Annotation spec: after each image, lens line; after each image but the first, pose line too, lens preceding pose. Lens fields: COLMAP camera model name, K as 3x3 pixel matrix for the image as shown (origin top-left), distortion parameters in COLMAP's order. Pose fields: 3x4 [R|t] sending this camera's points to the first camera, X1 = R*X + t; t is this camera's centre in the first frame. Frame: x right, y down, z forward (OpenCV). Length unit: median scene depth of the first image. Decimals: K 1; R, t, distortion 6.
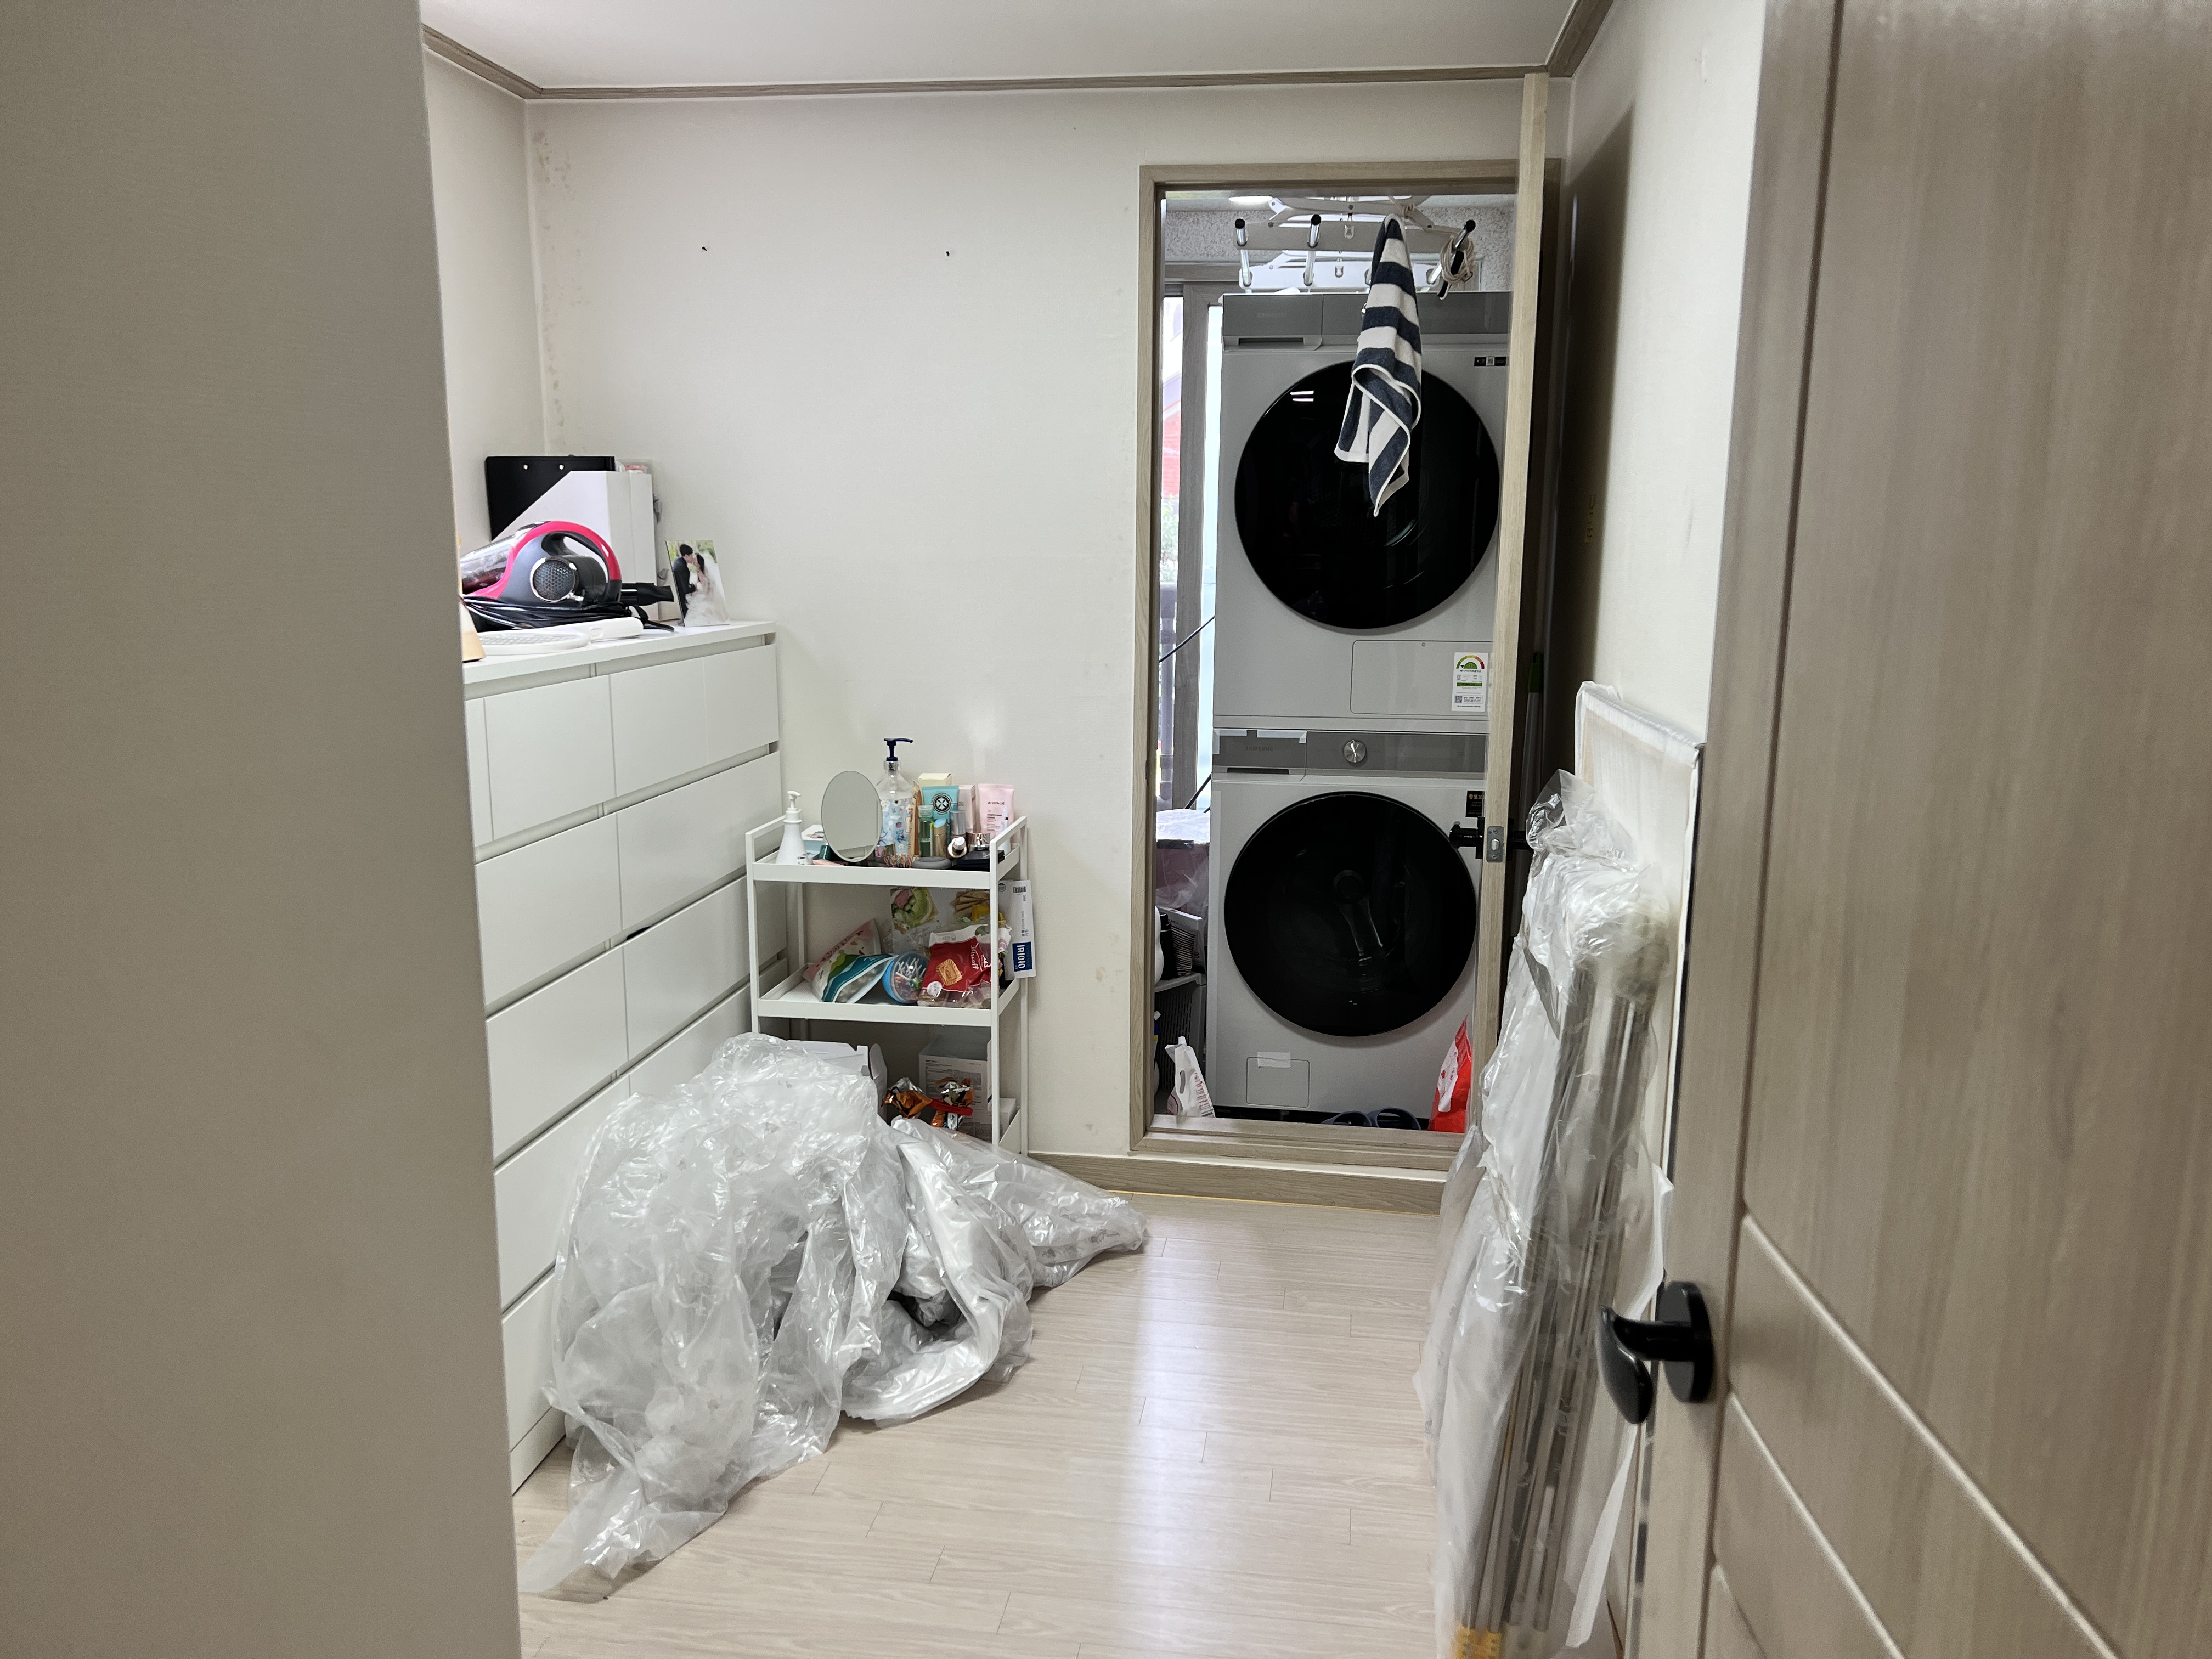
lens RADIAL K [[1652.5, 0, 1100.3], [0, 1652.5, 829.3], [0, 0, 1]] dist [0.021861, -0.013573]
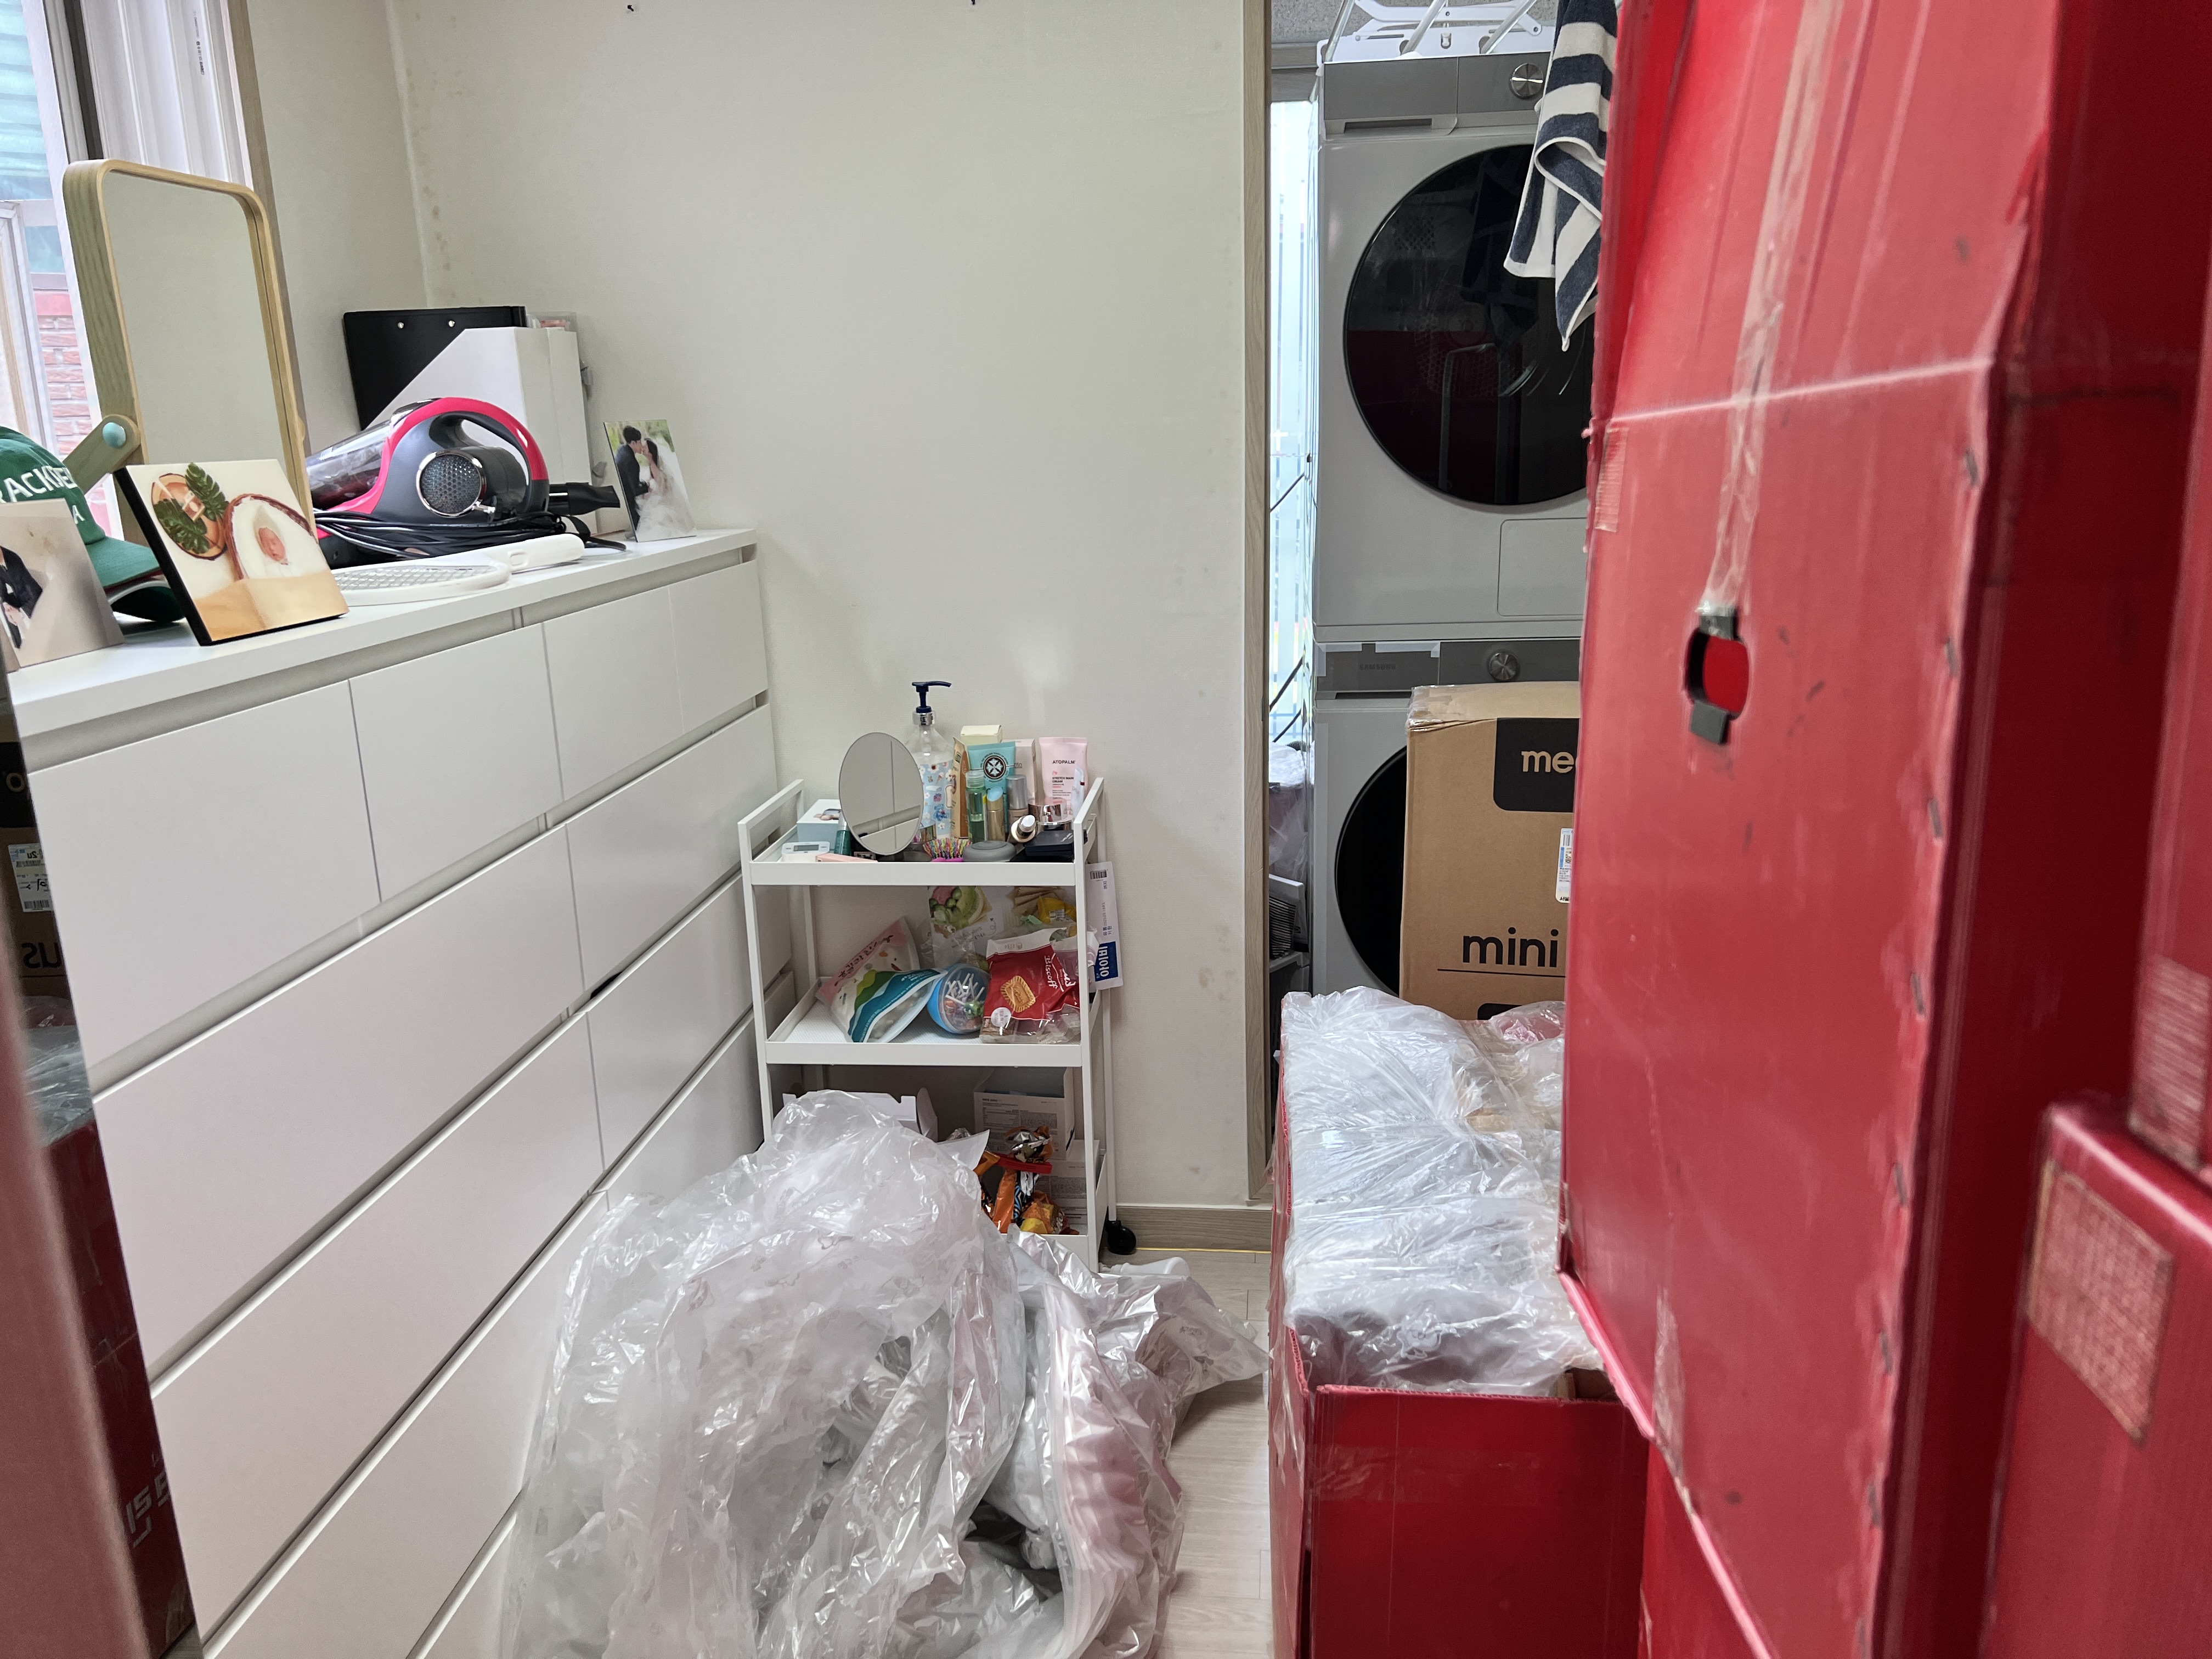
lens RADIAL K [[1652.5, 0, 1056.6], [0, 1652.5, 840.4], [0, 0, 1]] dist [0.021861, -0.013573]
pose [[0.998932, -0.043101, 0.016649, -0.083114], [0.041720, 0.996241, 0.075914, -0.038560], [-0.019859, -0.075138, 0.996975, 0.256302]]
